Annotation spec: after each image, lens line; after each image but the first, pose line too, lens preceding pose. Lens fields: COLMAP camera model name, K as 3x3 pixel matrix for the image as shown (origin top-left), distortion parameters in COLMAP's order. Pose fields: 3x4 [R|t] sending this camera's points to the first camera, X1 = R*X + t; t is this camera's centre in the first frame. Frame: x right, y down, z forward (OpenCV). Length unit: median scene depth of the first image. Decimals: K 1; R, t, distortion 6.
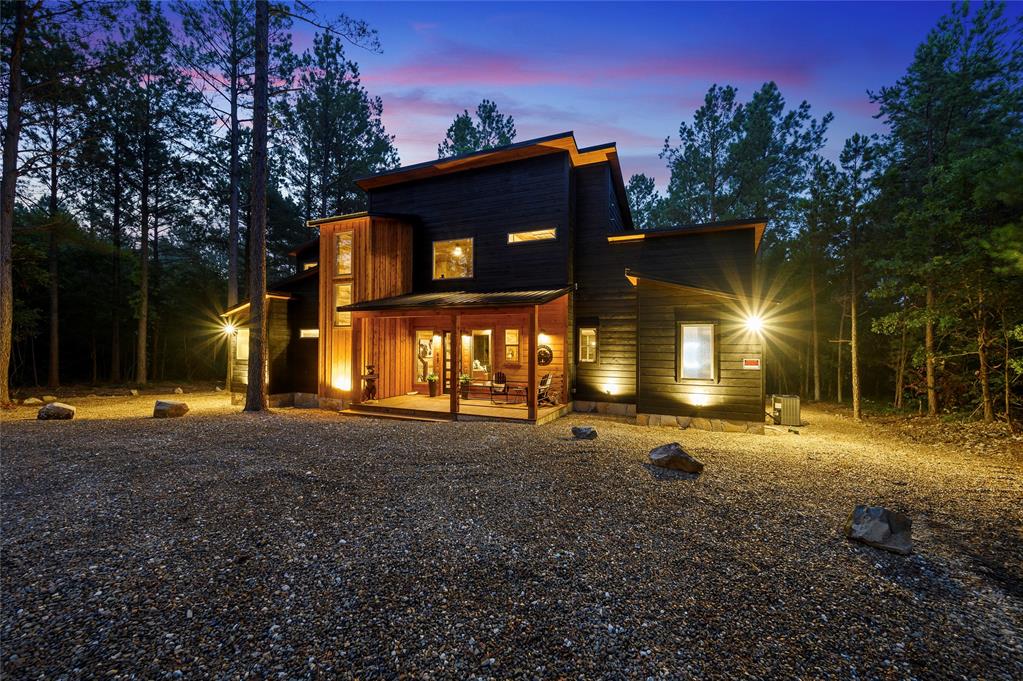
lens RADIAL K [[411.7, 0, 513.1], [0, 411.7, 349.4], [0, 0, 1]] dist [0.019121, 0.000061]
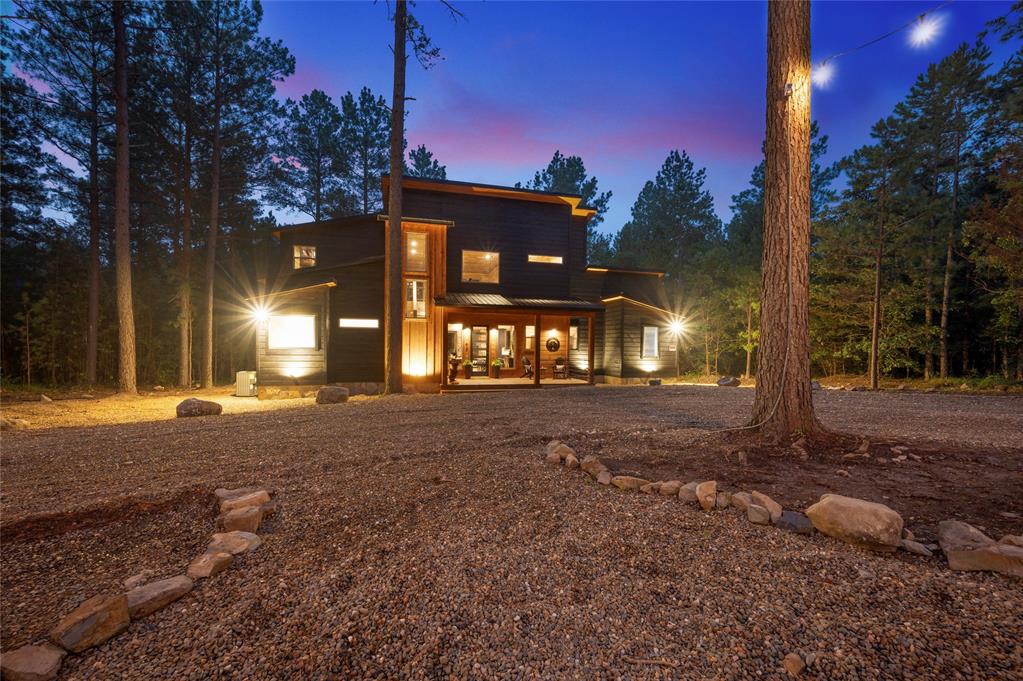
lens RADIAL K [[430.3, 0, 509.1], [0, 430.3, 373.4], [0, 0, 1]] dist [0.015470, 0.000039]
pose [[0.779615, -0.038907, 0.625049, -0.956406], [0.000983, 0.998143, 0.060905, 0.022132], [-0.626258, -0.046868, 0.778206, -0.074446]]
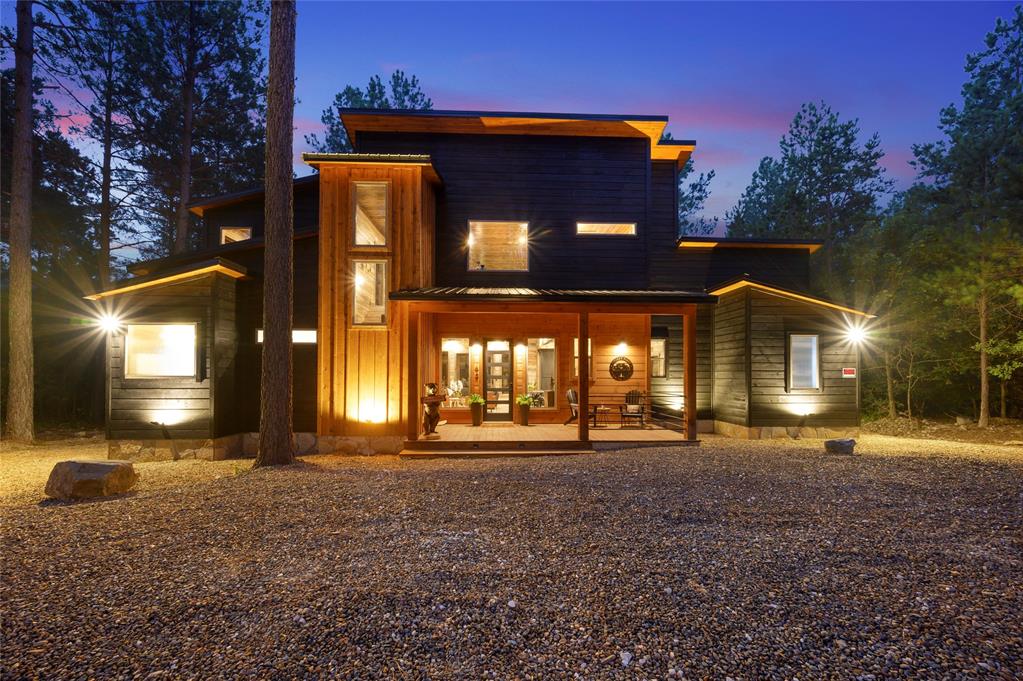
lens RADIAL K [[430.3, 0, 509.1], [0, 430.3, 373.4], [0, 0, 1]] dist [0.015470, 0.000039]
pose [[0.893074, -0.002689, 0.449902, -0.524538], [0.008668, 0.999899, -0.011229, 0.030756], [-0.449827, 0.013928, 0.893007, 0.291465]]
